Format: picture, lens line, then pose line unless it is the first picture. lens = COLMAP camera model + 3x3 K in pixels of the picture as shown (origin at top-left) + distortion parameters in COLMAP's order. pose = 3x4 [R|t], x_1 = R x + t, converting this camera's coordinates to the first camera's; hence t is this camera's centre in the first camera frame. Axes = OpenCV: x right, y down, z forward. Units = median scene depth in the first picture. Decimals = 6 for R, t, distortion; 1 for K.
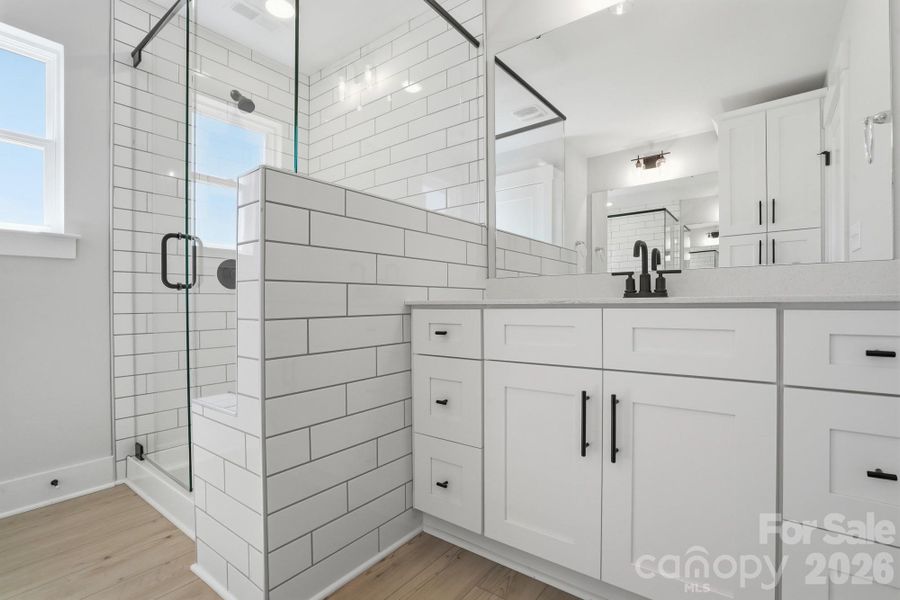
lens RADIAL K [[426.5, 0, 433.4], [0, 426.5, 309.1], [0, 0, 1]] dist [-0.036135, 0.013022]
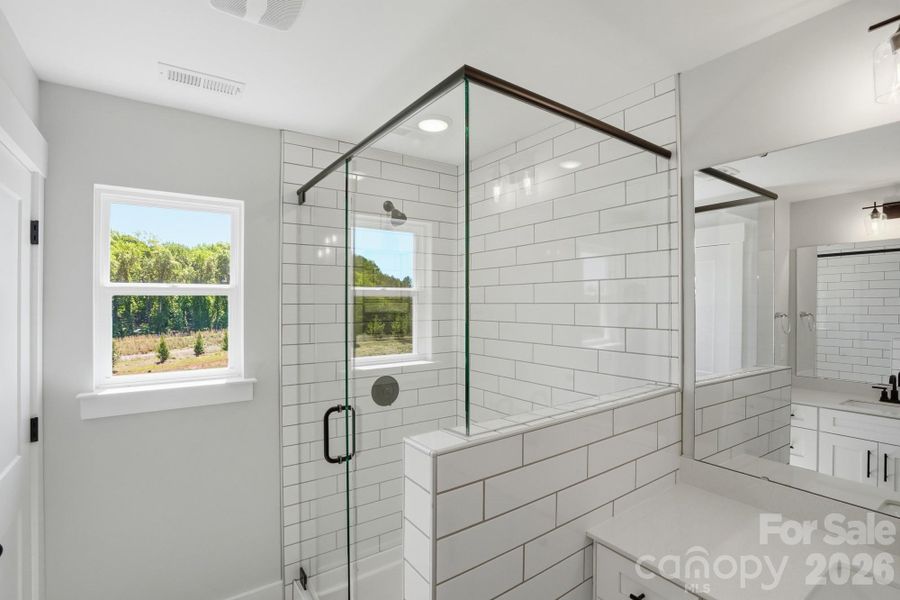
lens RADIAL K [[426.5, 0, 436.1], [0, 426.5, 305.8], [0, 0, 1]] dist [-0.036135, 0.013022]
pose [[0.953579, 0.006350, -0.301077, -0.075133], [-0.006077, 0.999980, 0.001843, -0.340774], [0.301083, 0.000072, 0.953598, 0.099737]]
